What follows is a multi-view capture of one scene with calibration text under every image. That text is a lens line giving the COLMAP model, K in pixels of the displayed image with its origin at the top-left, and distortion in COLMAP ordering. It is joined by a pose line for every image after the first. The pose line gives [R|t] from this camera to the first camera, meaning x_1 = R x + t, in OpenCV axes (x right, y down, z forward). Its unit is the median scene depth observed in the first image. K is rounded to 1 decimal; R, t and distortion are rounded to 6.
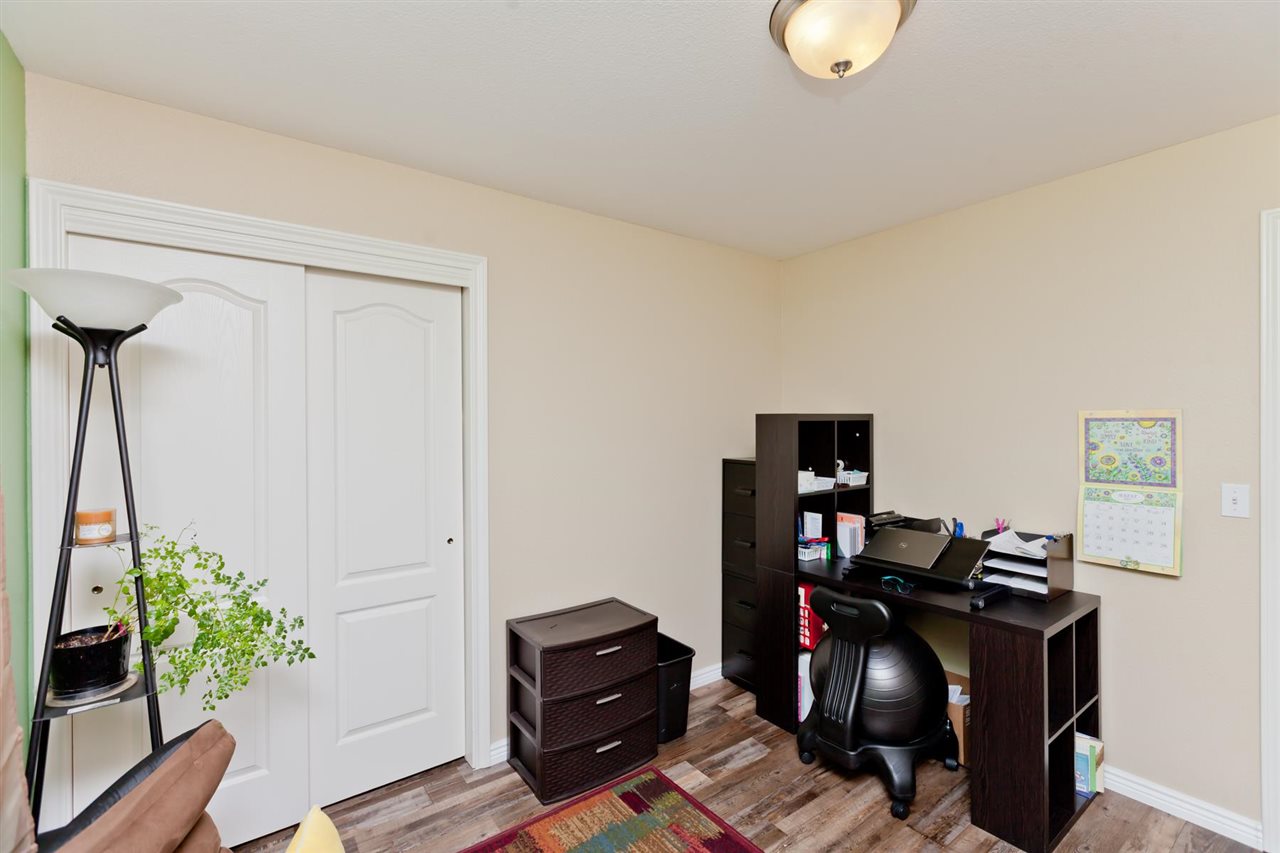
lens RADIAL K [[576.1, 0, 637.8], [0, 576.1, 424.6], [0, 0, 1]] dist [0.001108, 0.000322]
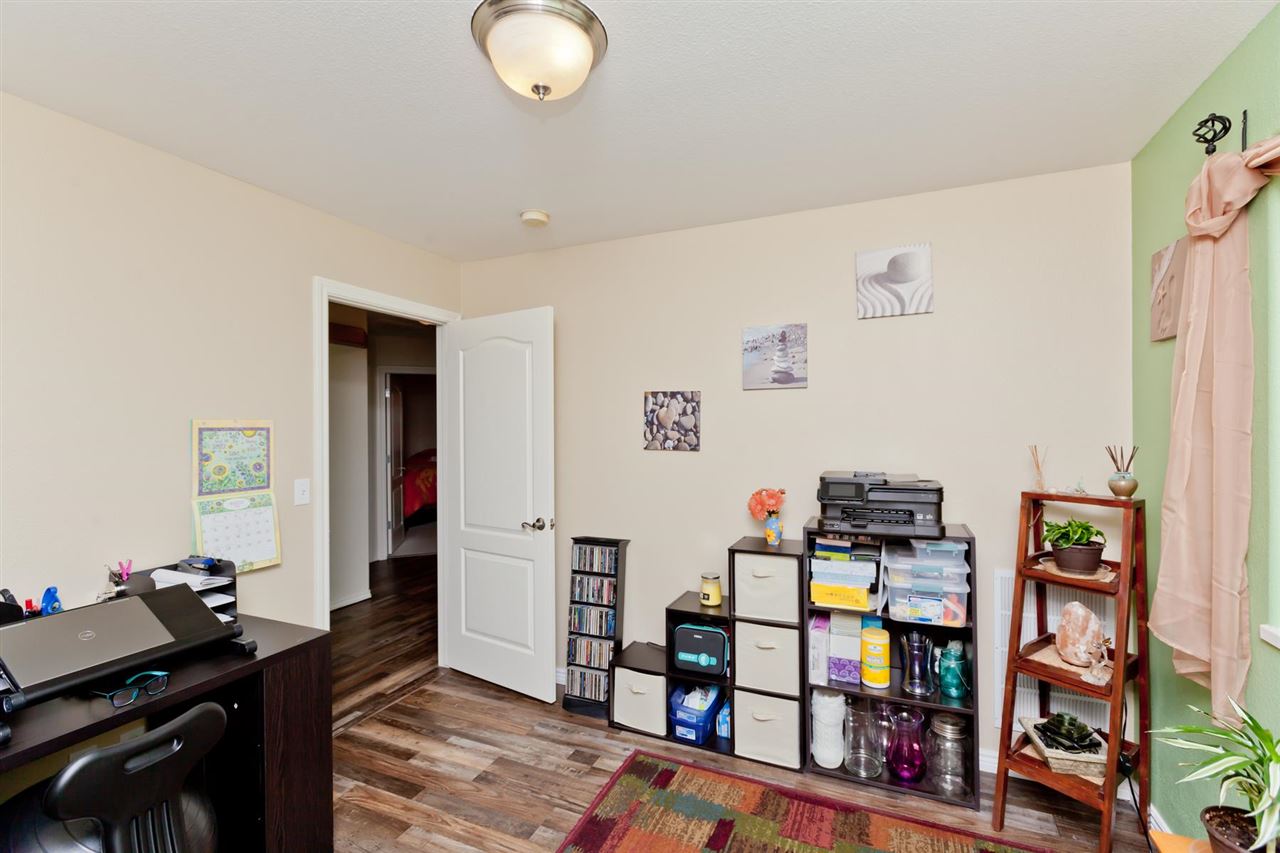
lens RADIAL K [[576.1, 0, 637.8], [0, 576.1, 424.6], [0, 0, 1]] dist [0.001108, 0.000322]
pose [[-0.497029, 0.004278, 0.867724, -0.411973], [0.007818, 0.999969, -0.000452, -0.011001], [-0.867699, 0.006559, -0.497047, 0.896581]]
